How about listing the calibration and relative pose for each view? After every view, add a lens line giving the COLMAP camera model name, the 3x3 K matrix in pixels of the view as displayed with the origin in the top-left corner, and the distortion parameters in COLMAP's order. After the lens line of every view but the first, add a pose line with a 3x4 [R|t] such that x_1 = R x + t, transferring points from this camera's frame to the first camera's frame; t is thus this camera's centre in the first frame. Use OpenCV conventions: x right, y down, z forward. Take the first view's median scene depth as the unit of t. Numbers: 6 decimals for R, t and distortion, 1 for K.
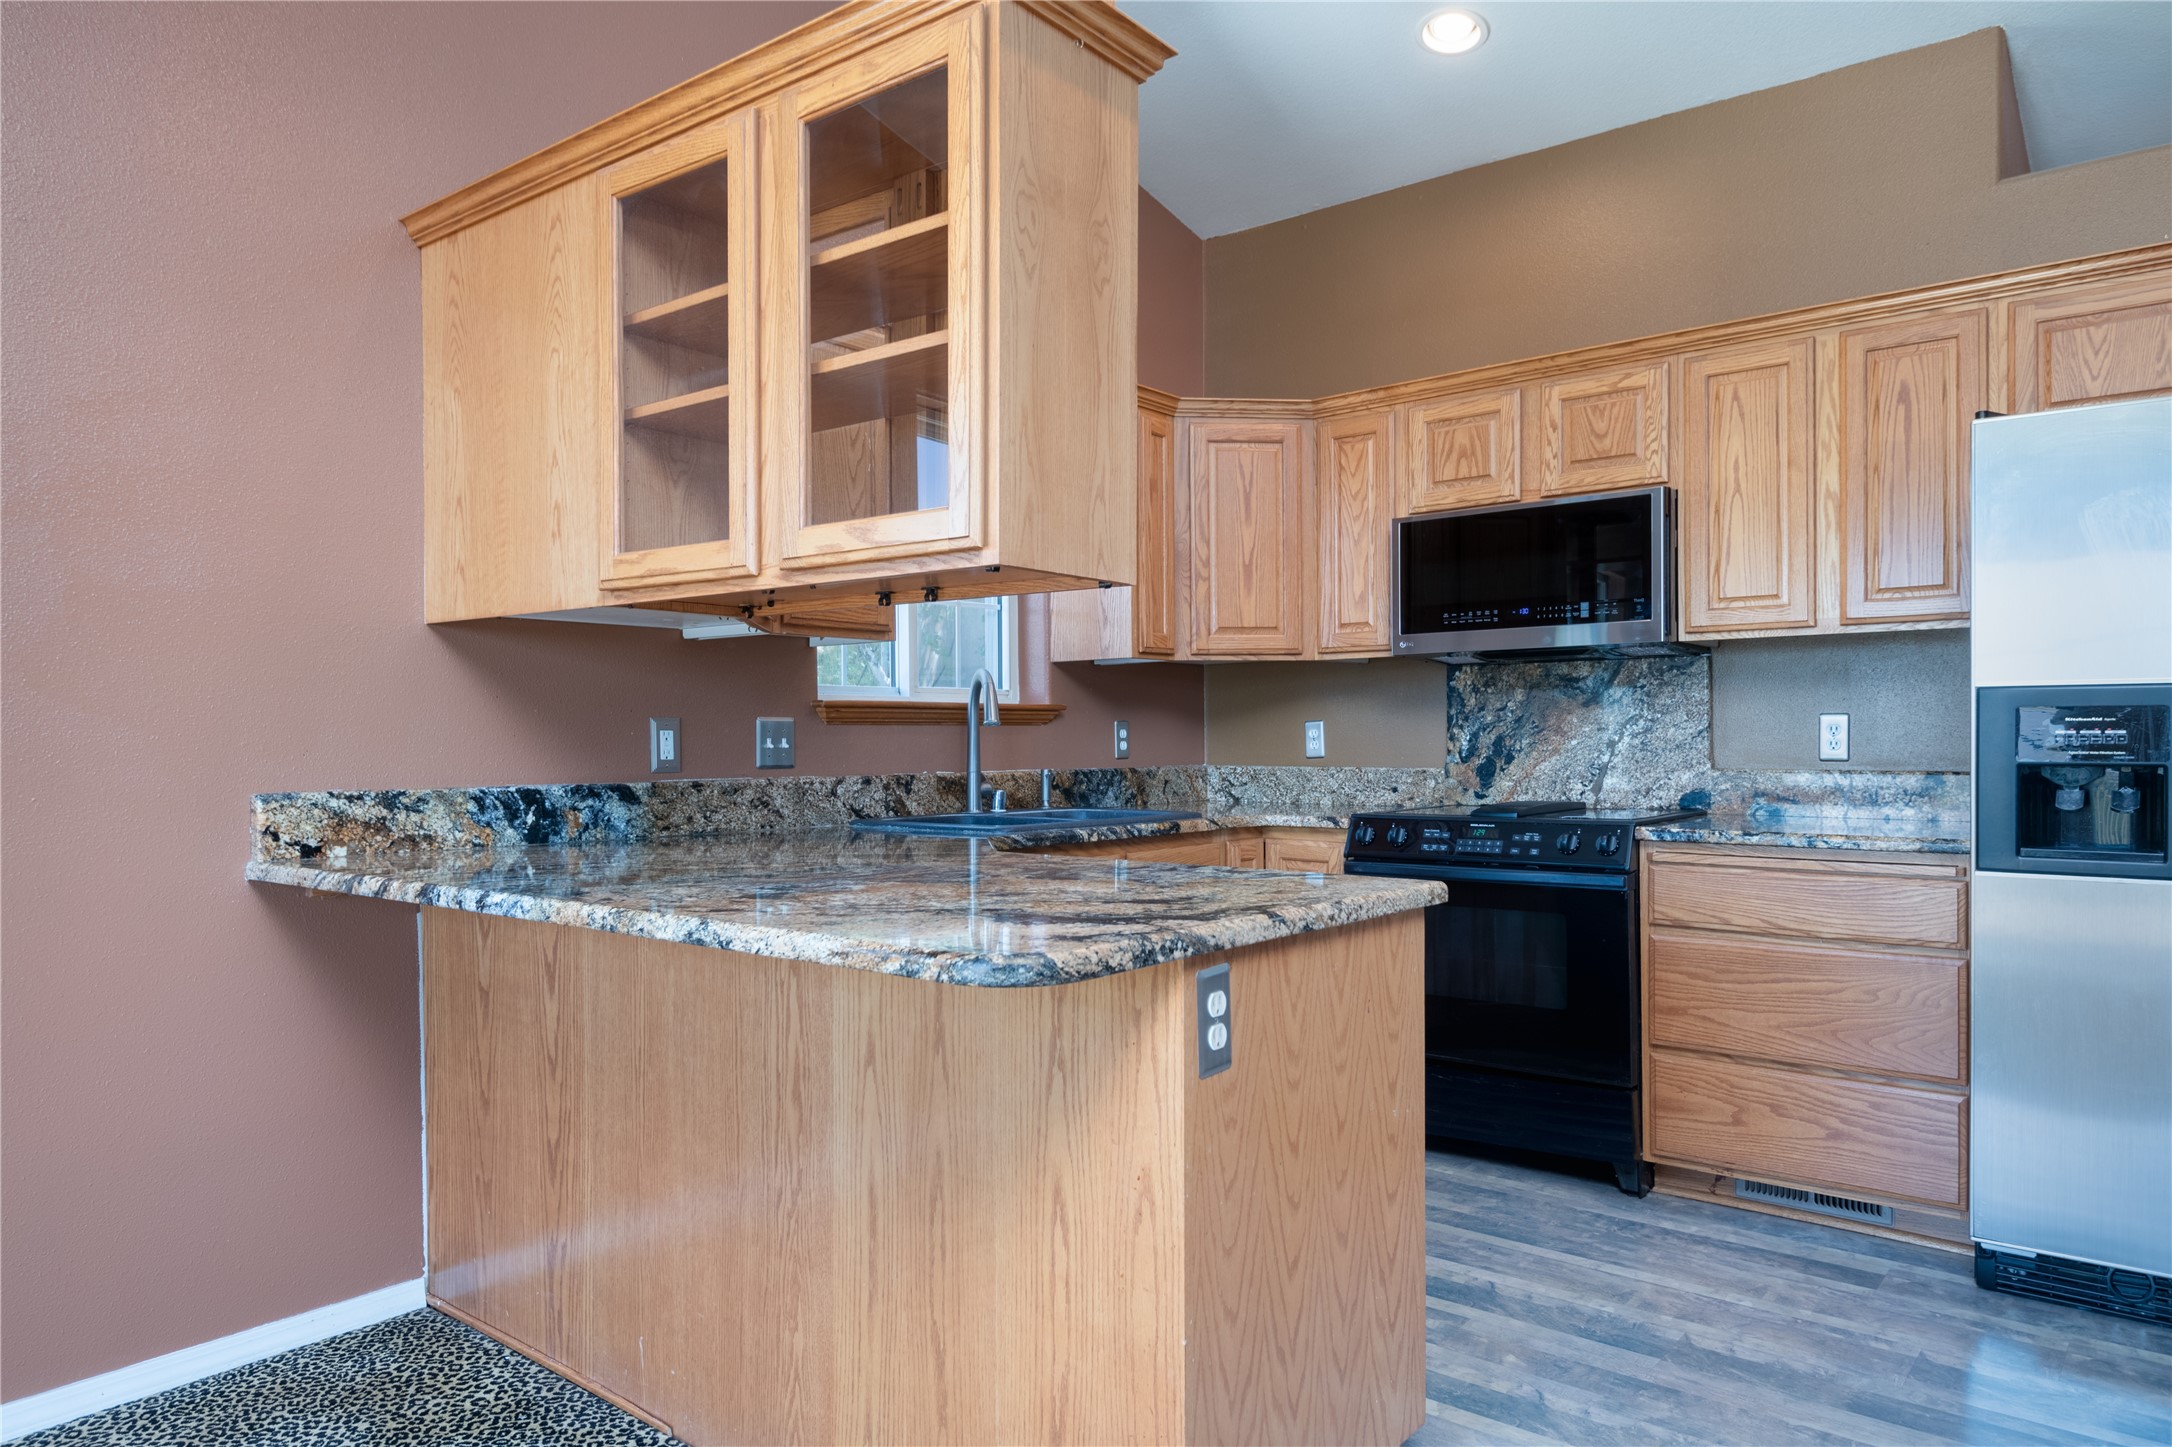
lens RADIAL K [[1399.3, 0, 1069.1], [0, 1399.3, 750.9], [0, 0, 1]] dist [0.020482, -0.001783]
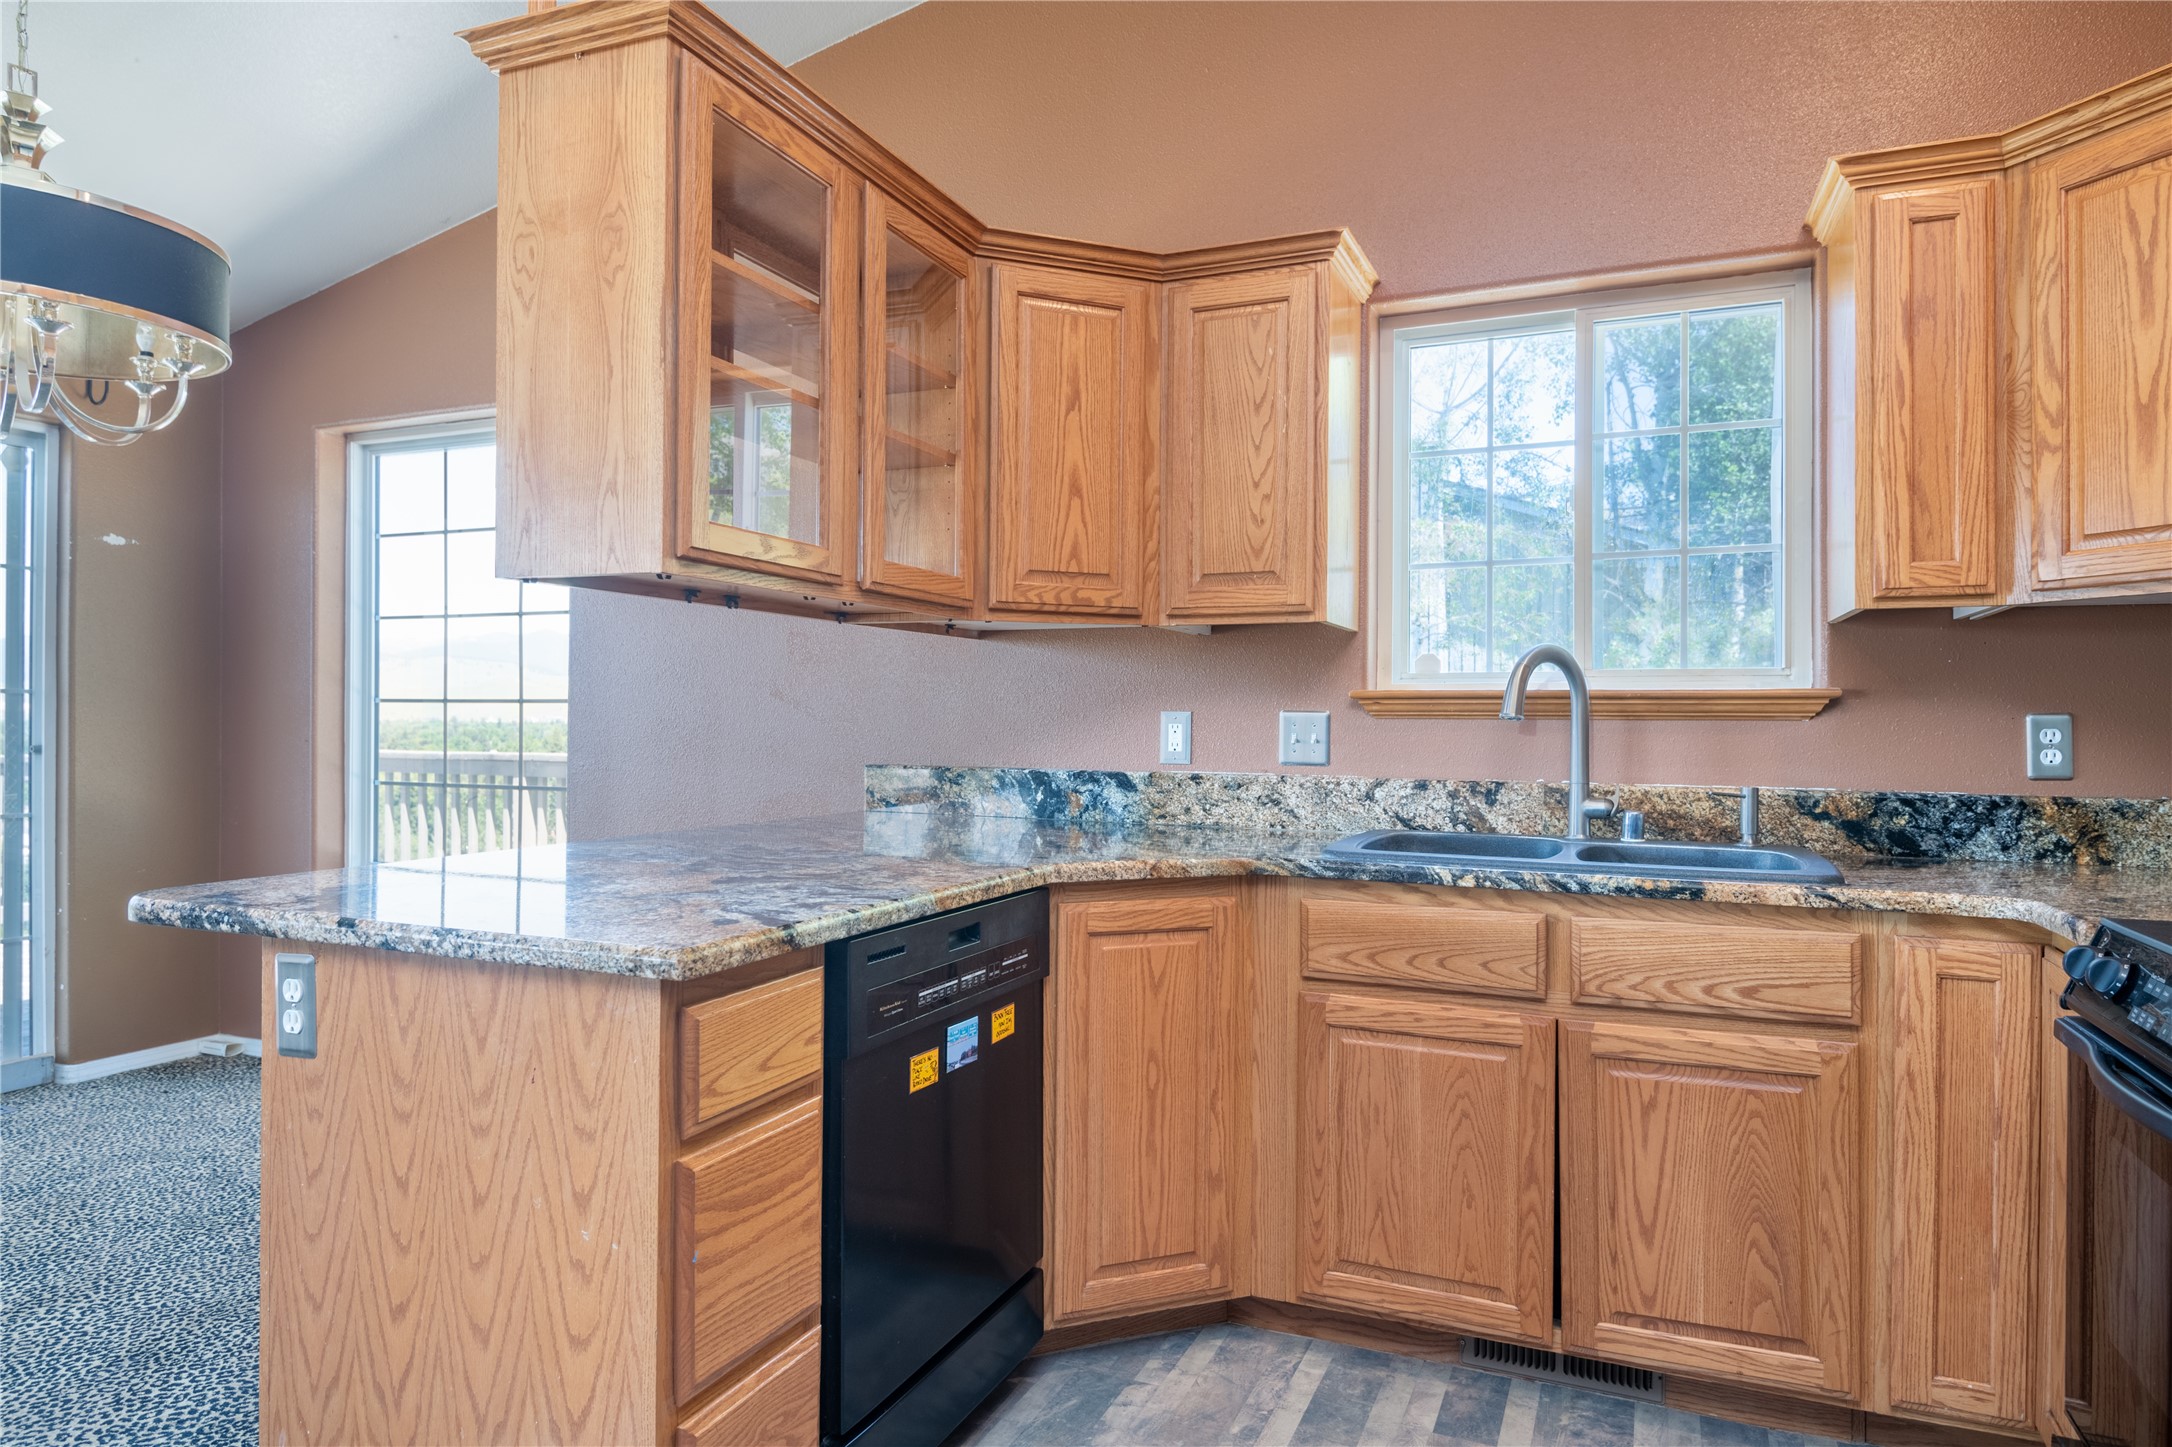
lens RADIAL K [[1288.8, 0, 1096.5], [0, 1288.8, 720.0], [0, 0, 1]] dist [0.018179, -0.018470]
pose [[0.277078, 0.005836, -0.960830, 0.625132], [-0.018659, 0.999826, 0.000692, -0.017027], [0.960666, 0.017736, 0.277138, 0.680628]]
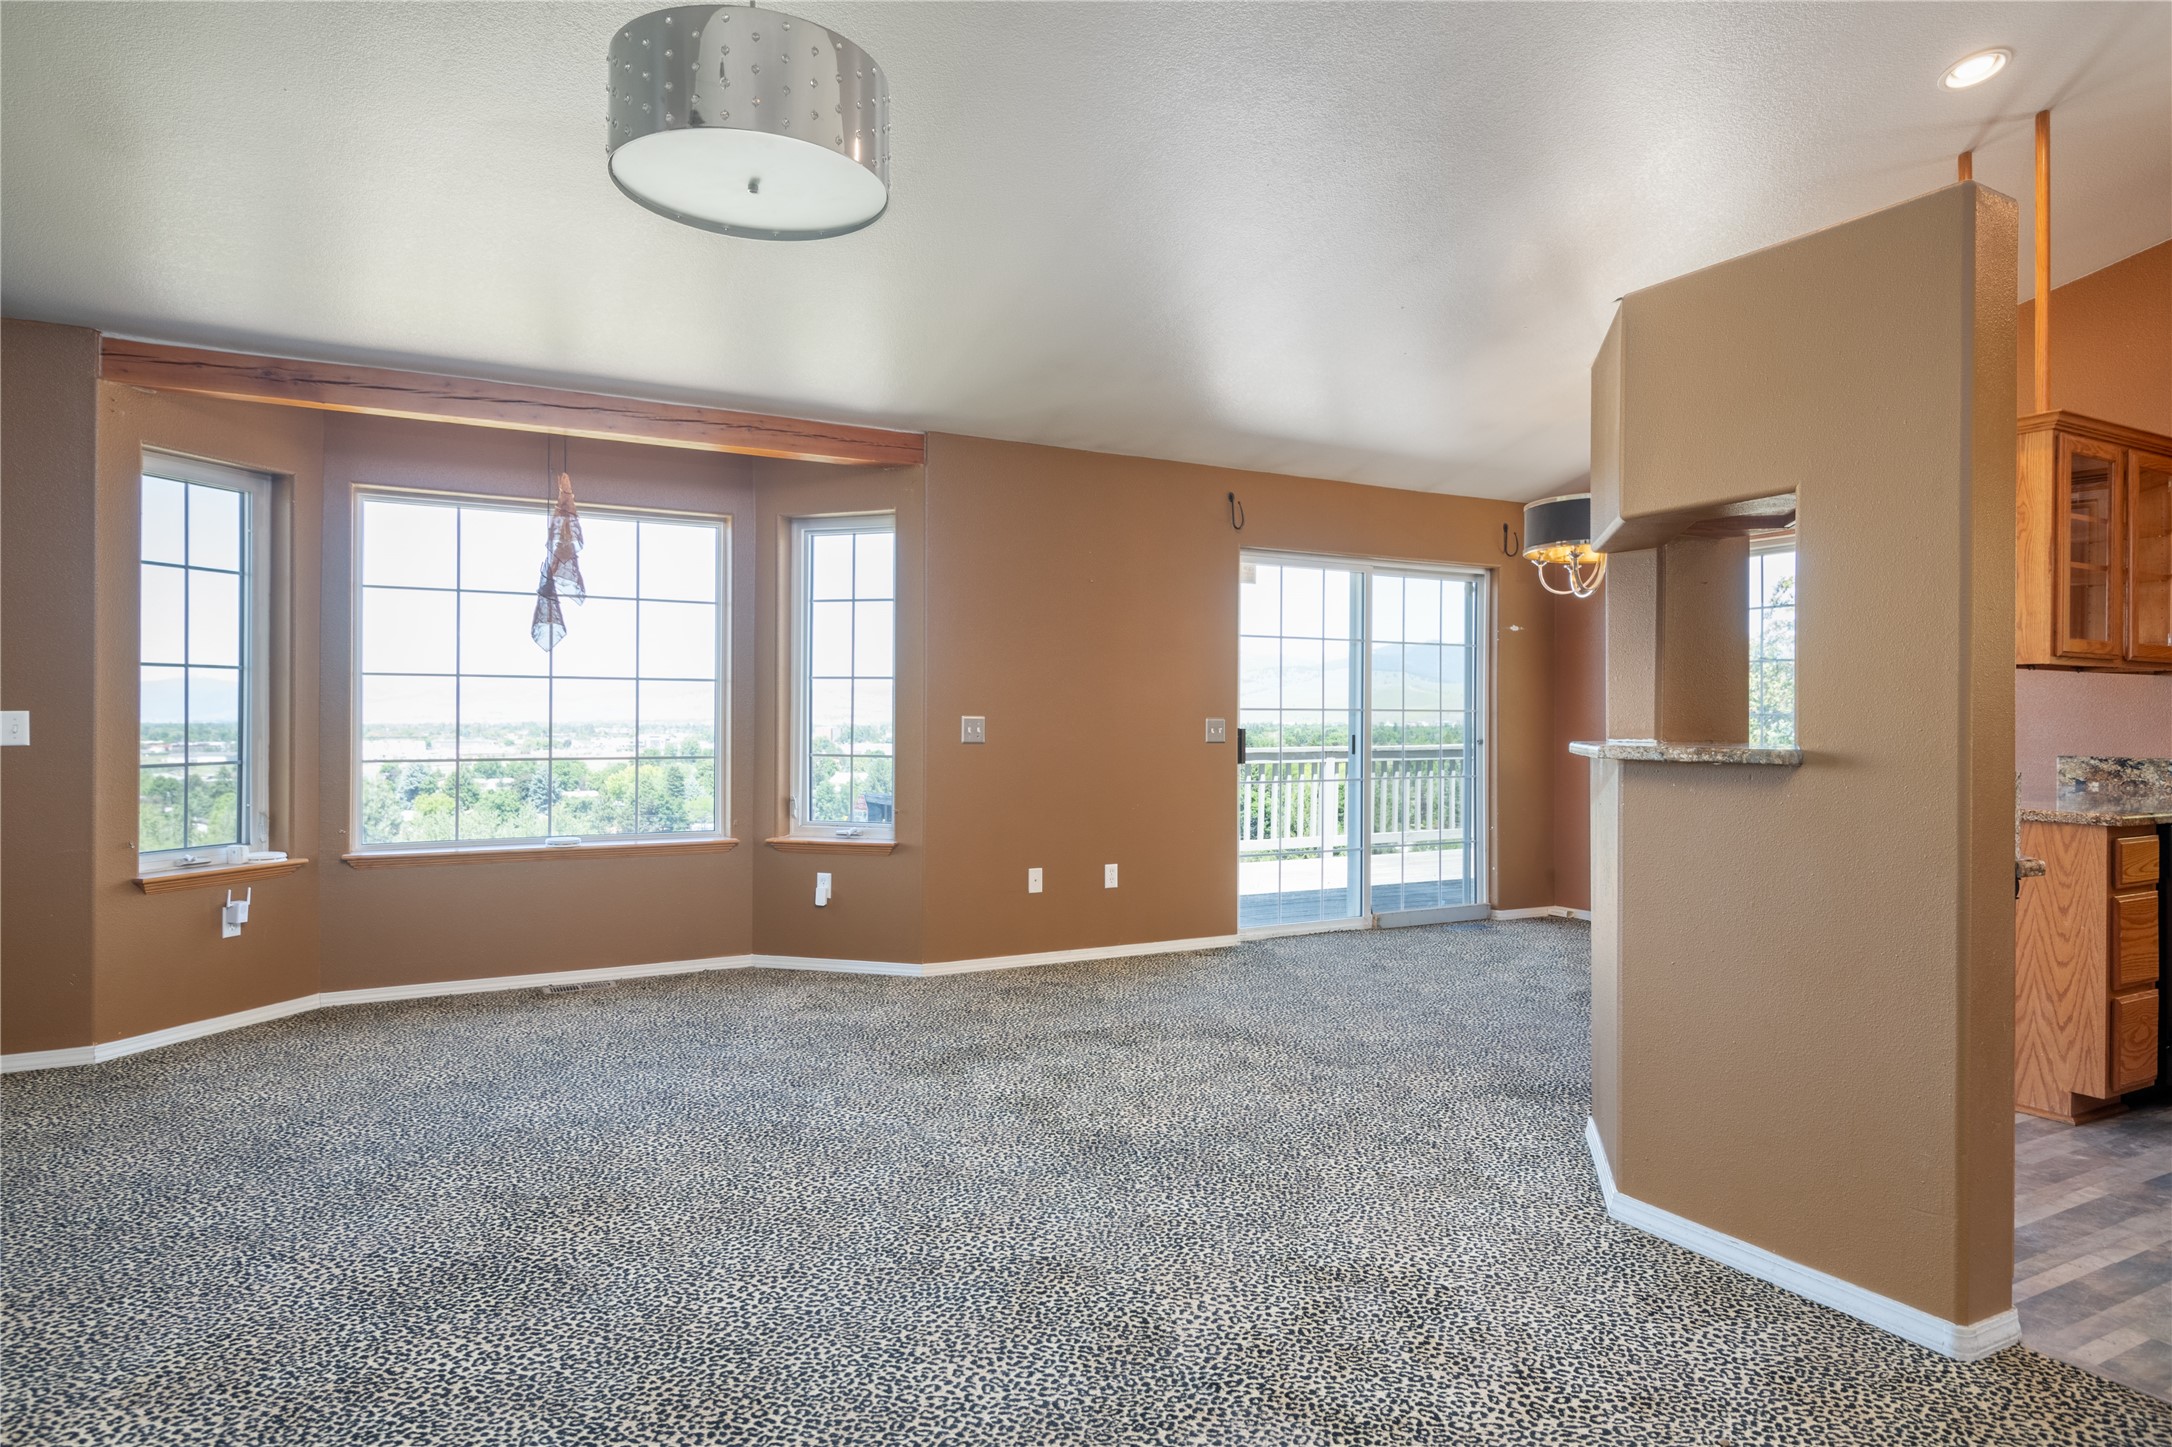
lens RADIAL K [[1272.0, 0, 1085.1], [0, 1272.0, 717.6], [0, 0, 1]] dist [0.015385, -0.009351]
pose [[-0.374453, 0.000822, -0.927246, 1.567827], [-0.015475, 0.999855, 0.007135, -0.017965], [0.927117, 0.017021, -0.374385, 0.241539]]
